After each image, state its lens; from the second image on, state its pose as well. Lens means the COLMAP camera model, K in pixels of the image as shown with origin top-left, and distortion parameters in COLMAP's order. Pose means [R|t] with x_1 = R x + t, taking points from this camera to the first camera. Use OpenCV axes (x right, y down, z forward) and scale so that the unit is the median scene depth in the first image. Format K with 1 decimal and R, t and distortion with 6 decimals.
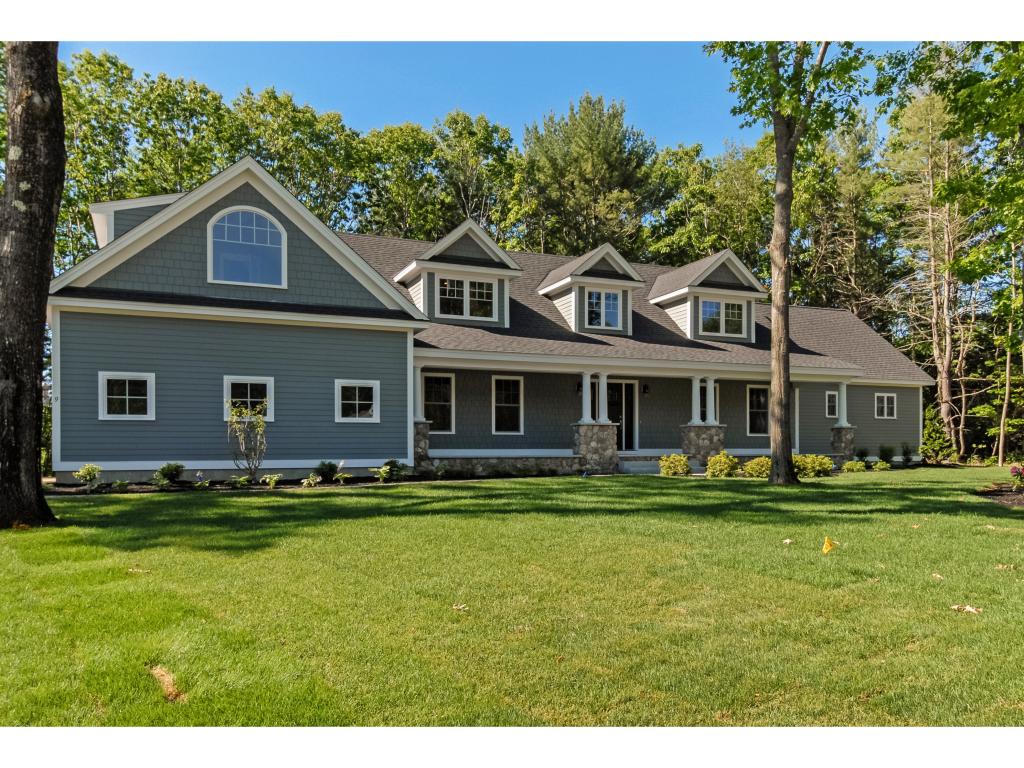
lens RADIAL K [[807.9, 0, 512.1], [0, 807.9, 379.5], [0, 0, 1]] dist [0.053442, 0.001571]
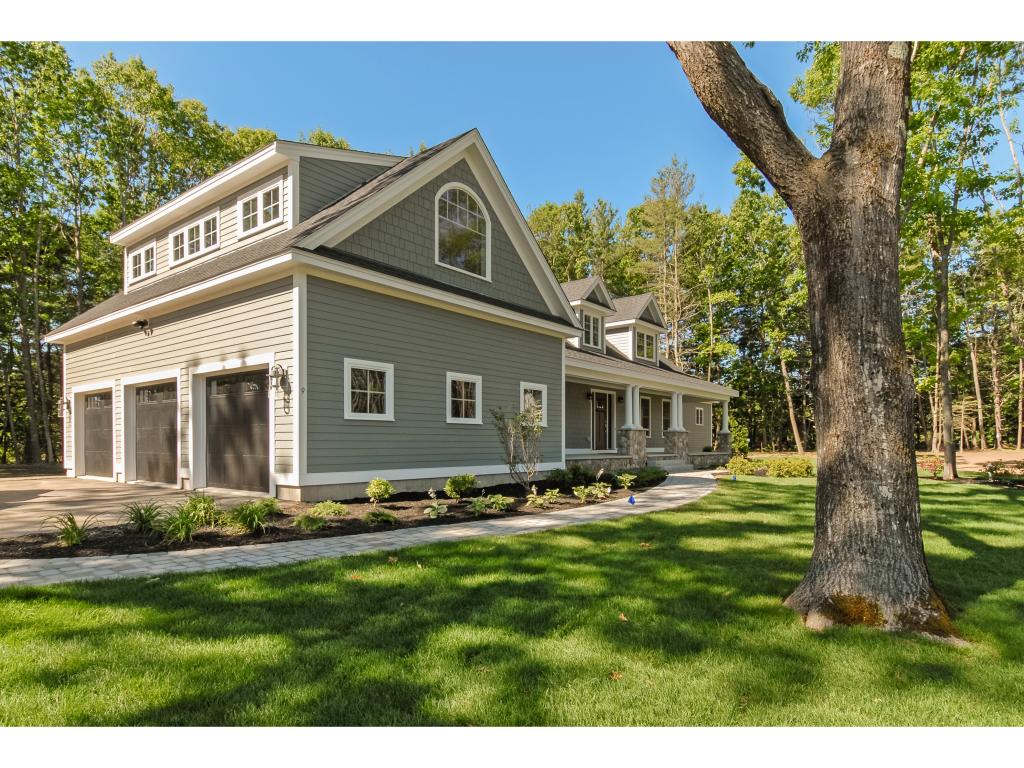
lens RADIAL K [[608.7, 0, 511.3], [0, 608.7, 390.8], [0, 0, 1]] dist [-0.002490, -0.001877]
pose [[0.868276, 0.049224, 0.493633, -0.616184], [-0.056556, 0.998399, -0.000079, 0.012194], [-0.492846, -0.027849, 0.869671, 0.388980]]
